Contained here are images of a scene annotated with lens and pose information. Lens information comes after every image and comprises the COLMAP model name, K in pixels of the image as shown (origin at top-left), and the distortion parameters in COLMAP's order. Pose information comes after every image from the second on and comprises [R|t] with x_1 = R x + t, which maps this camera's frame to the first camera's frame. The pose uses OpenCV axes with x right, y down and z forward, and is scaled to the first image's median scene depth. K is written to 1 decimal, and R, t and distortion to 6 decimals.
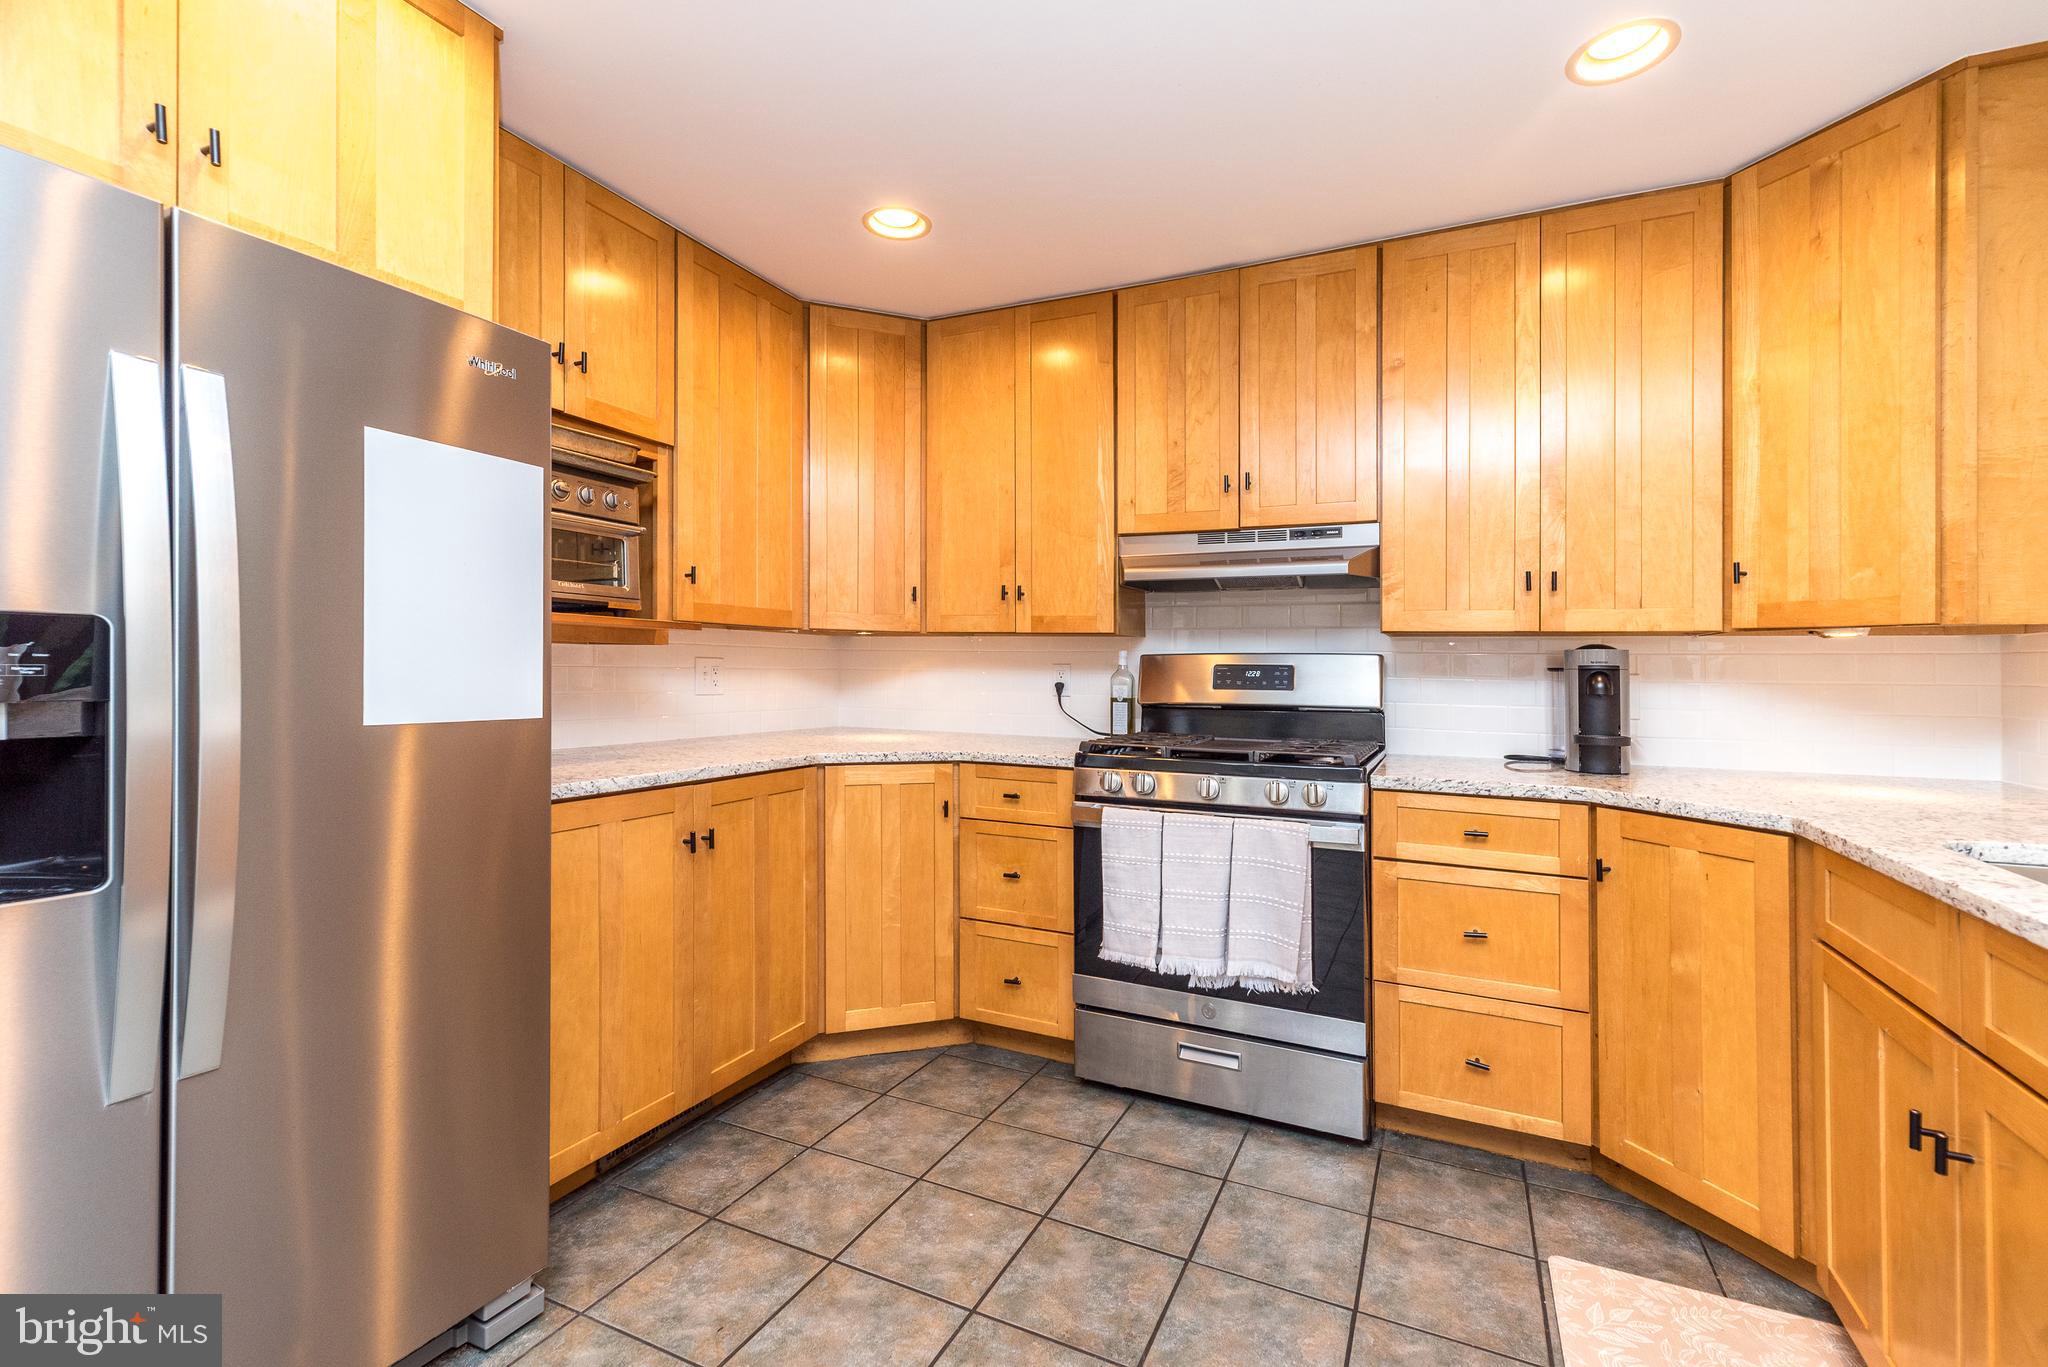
lens RADIAL K [[898.8, 0, 1030.9], [0, 898.8, 677.3], [0, 0, 1]] dist [0.006767, 0.000476]
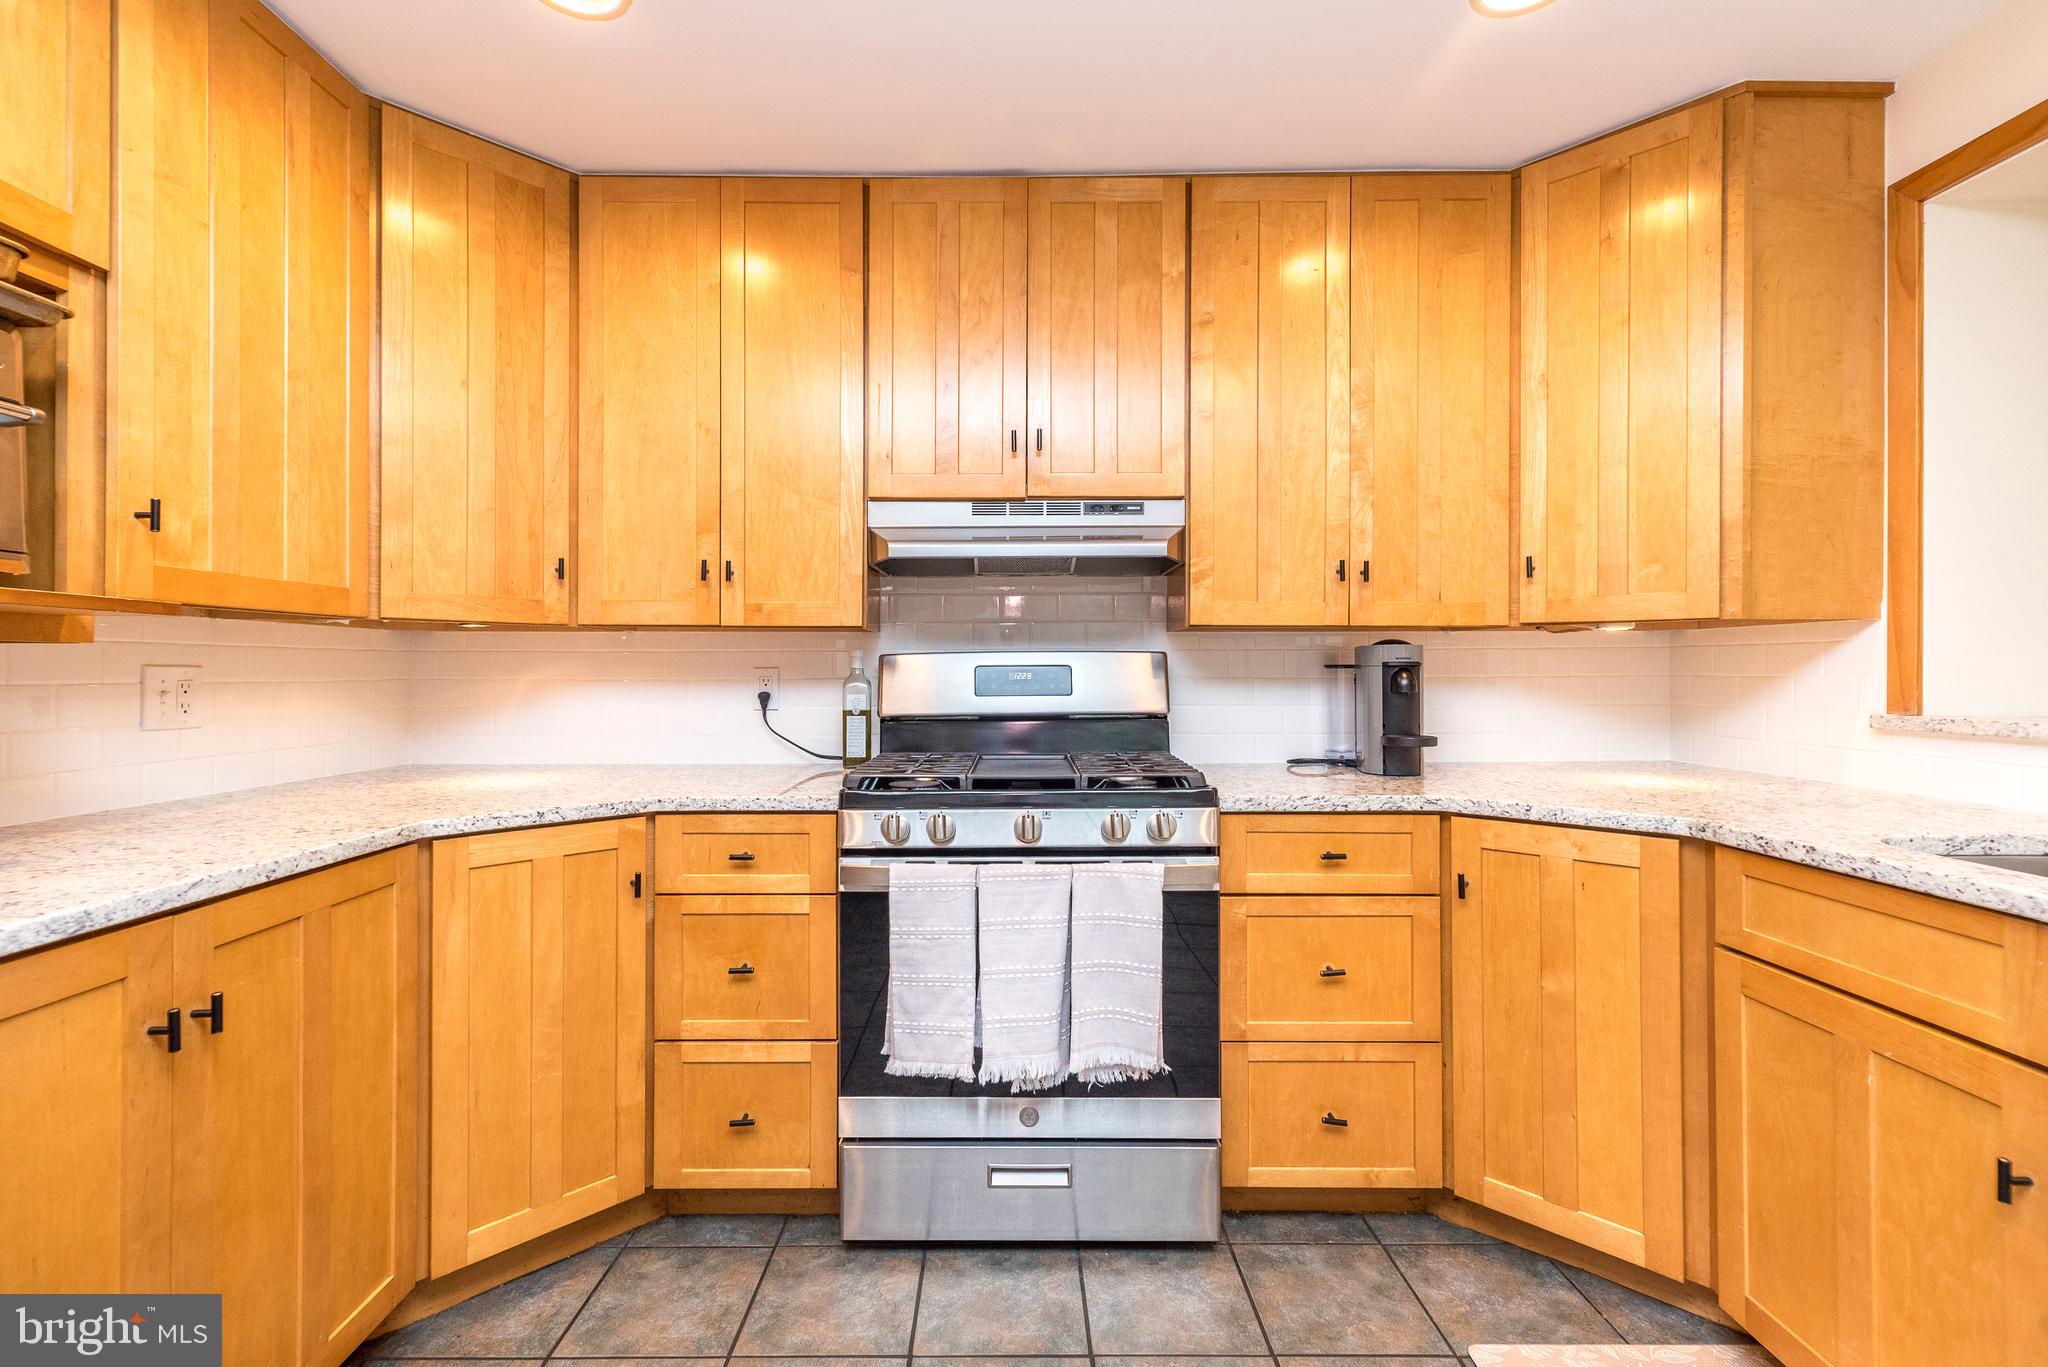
lens RADIAL K [[898.8, 0, 984.8], [0, 898.8, 656.4], [0, 0, 1]] dist [0.006767, 0.000476]
pose [[0.908261, -0.009036, 0.418306, -0.157490], [0.018840, 0.999636, -0.019314, -0.008375], [-0.417980, 0.025423, 0.908101, 0.311382]]
